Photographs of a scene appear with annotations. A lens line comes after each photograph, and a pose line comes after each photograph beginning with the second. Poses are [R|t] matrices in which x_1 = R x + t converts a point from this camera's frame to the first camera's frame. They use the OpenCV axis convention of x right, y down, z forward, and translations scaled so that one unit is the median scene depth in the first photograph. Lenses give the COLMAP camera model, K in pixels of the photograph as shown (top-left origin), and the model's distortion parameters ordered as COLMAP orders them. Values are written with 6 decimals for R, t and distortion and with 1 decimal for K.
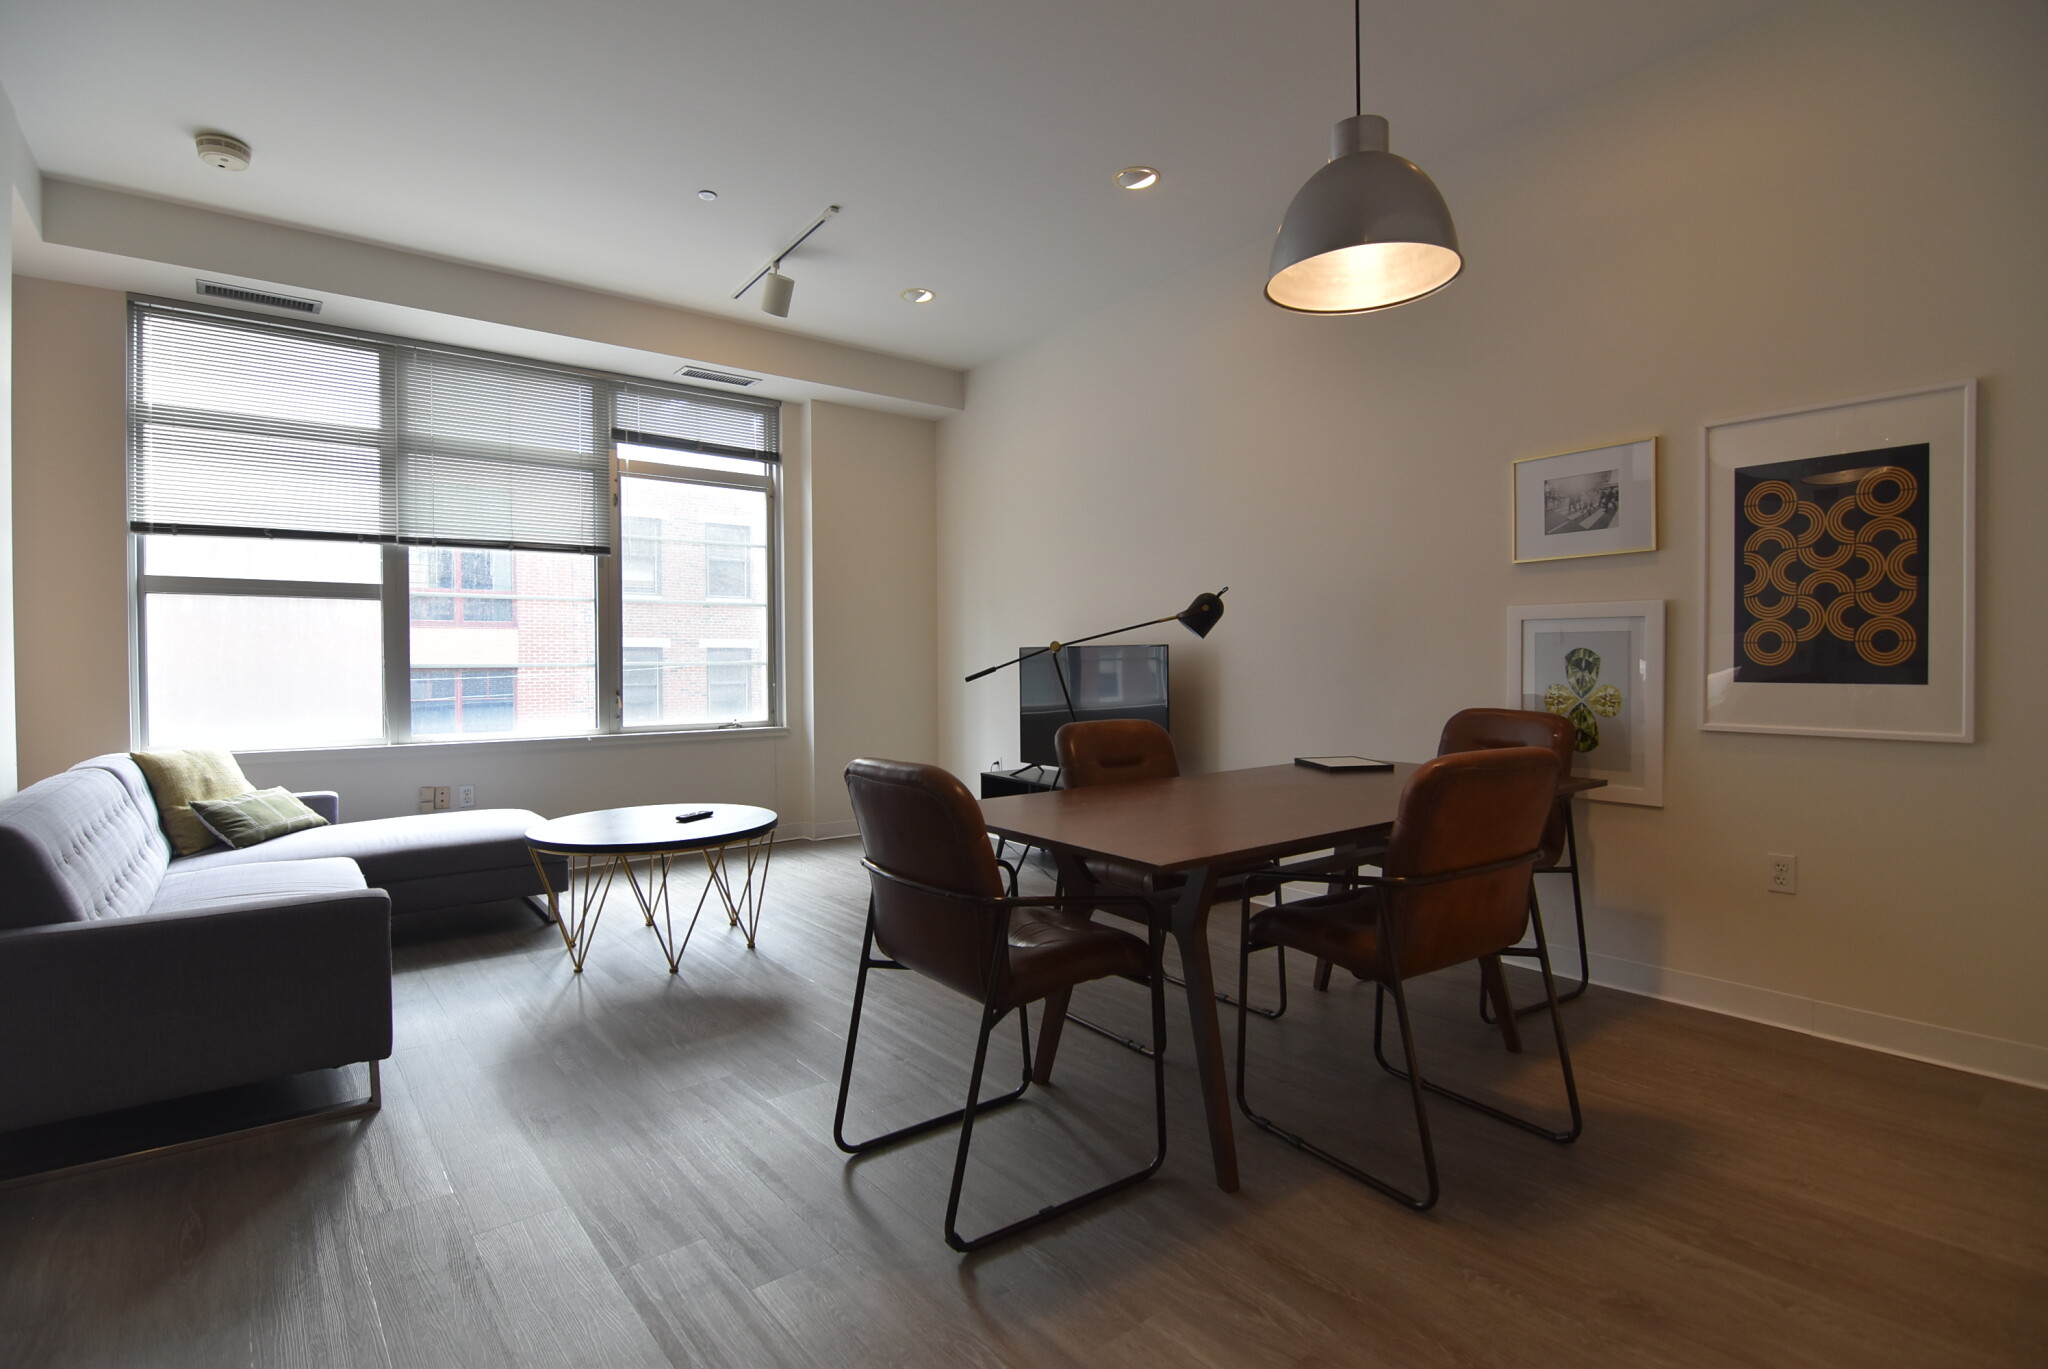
lens RADIAL K [[994.3, 0, 1026.5], [0, 994.3, 678.6], [0, 0, 1]] dist [-0.007922, -0.008882]
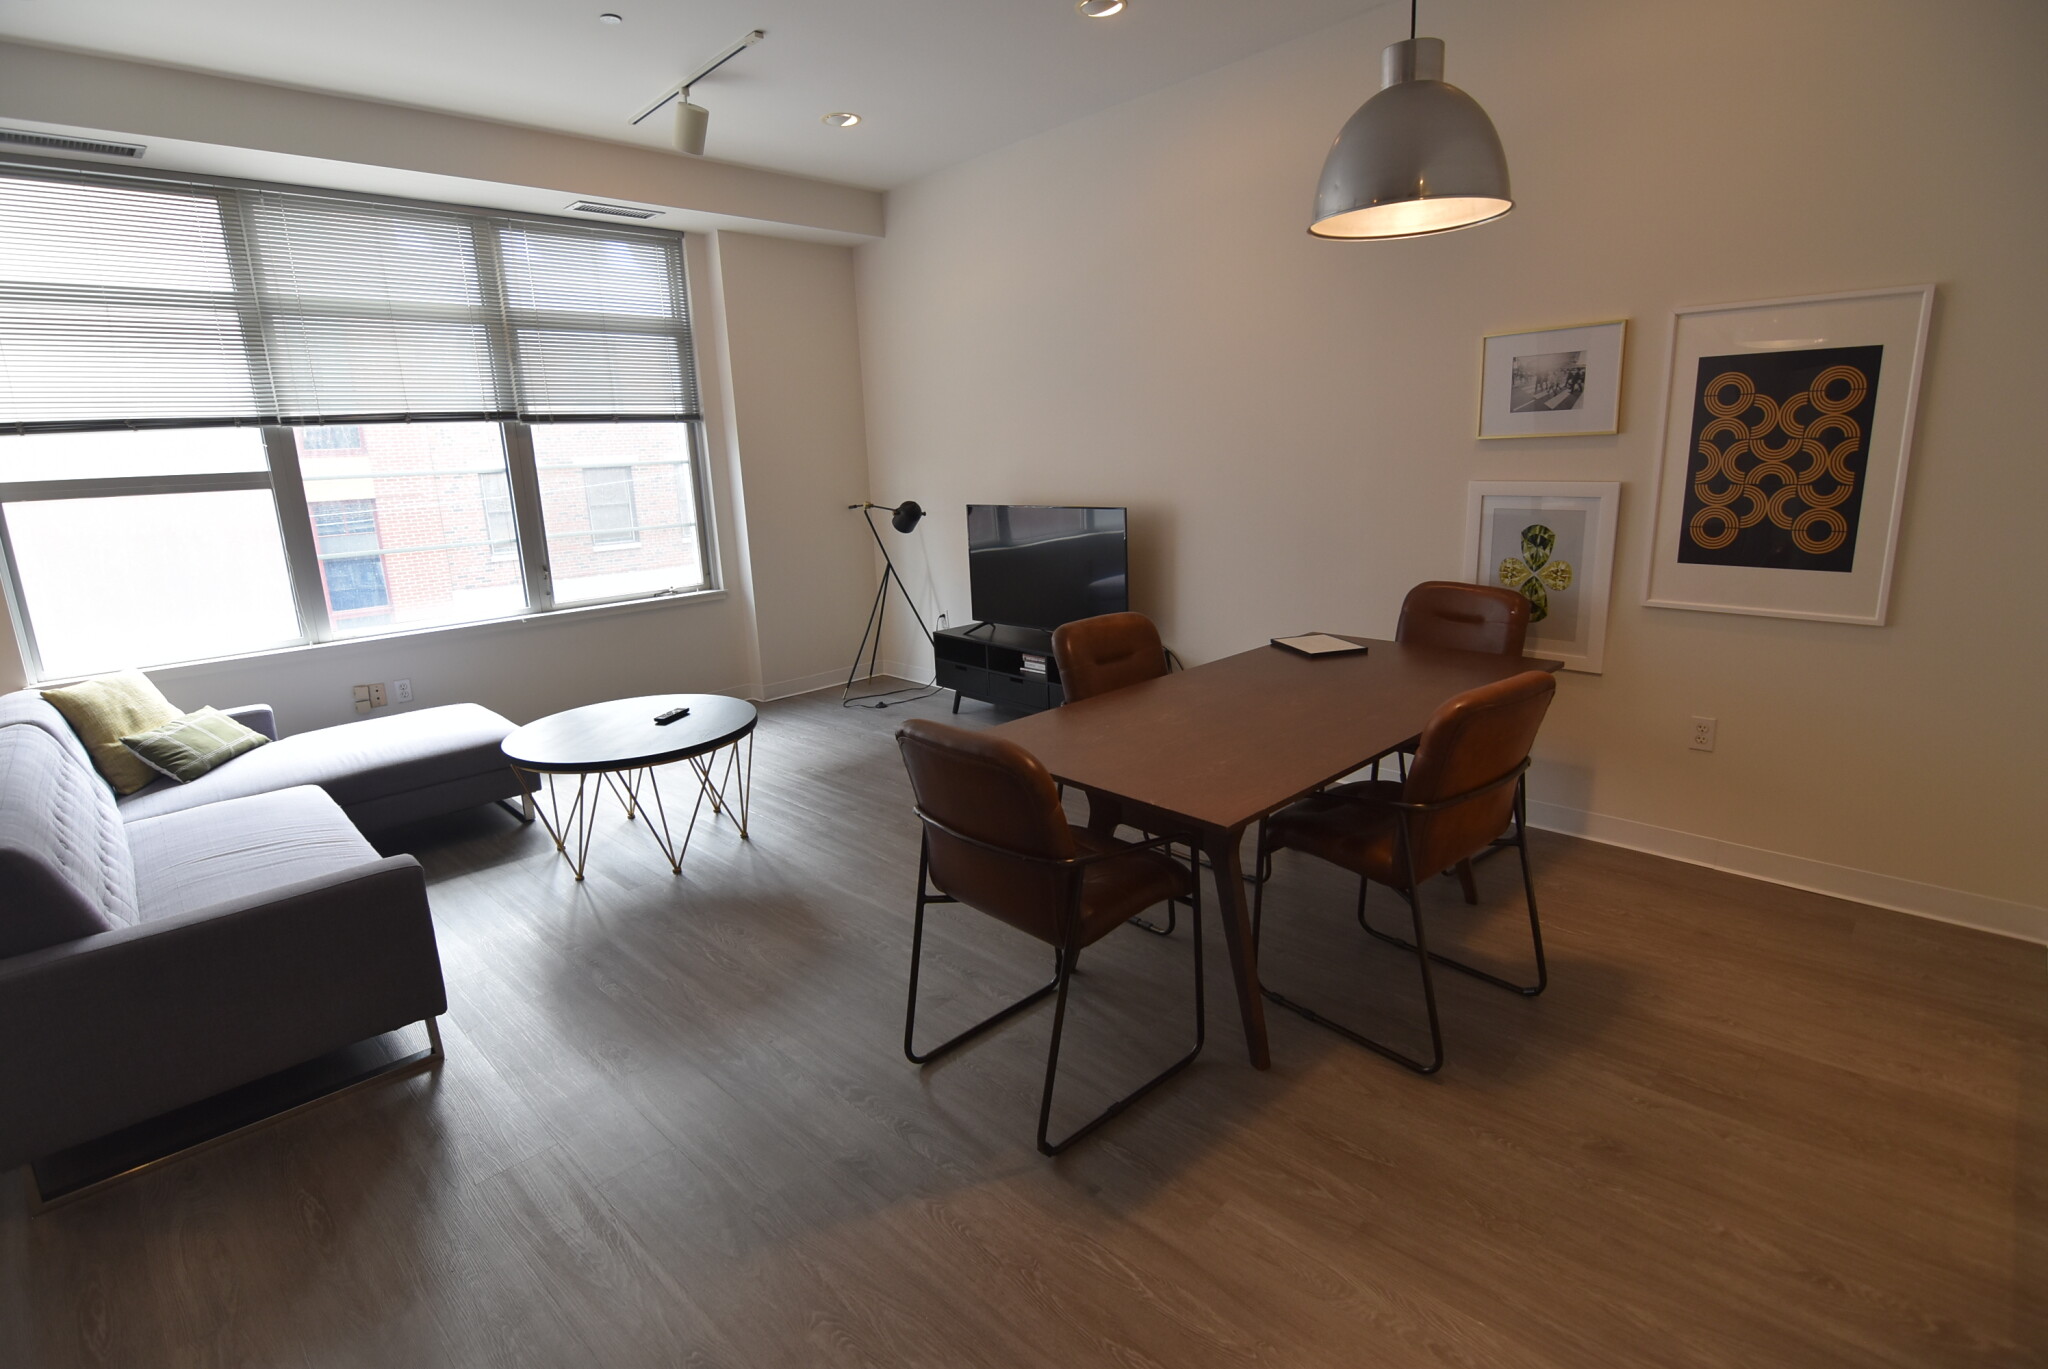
lens RADIAL K [[994.3, 0, 1026.5], [0, 994.3, 678.6], [0, 0, 1]] dist [-0.007922, -0.008882]
pose [[0.992576, -0.057873, 0.106979, -0.106093], [0.034193, 0.976845, 0.211198, -0.115457], [-0.116724, -0.205972, 0.971571, 0.003421]]
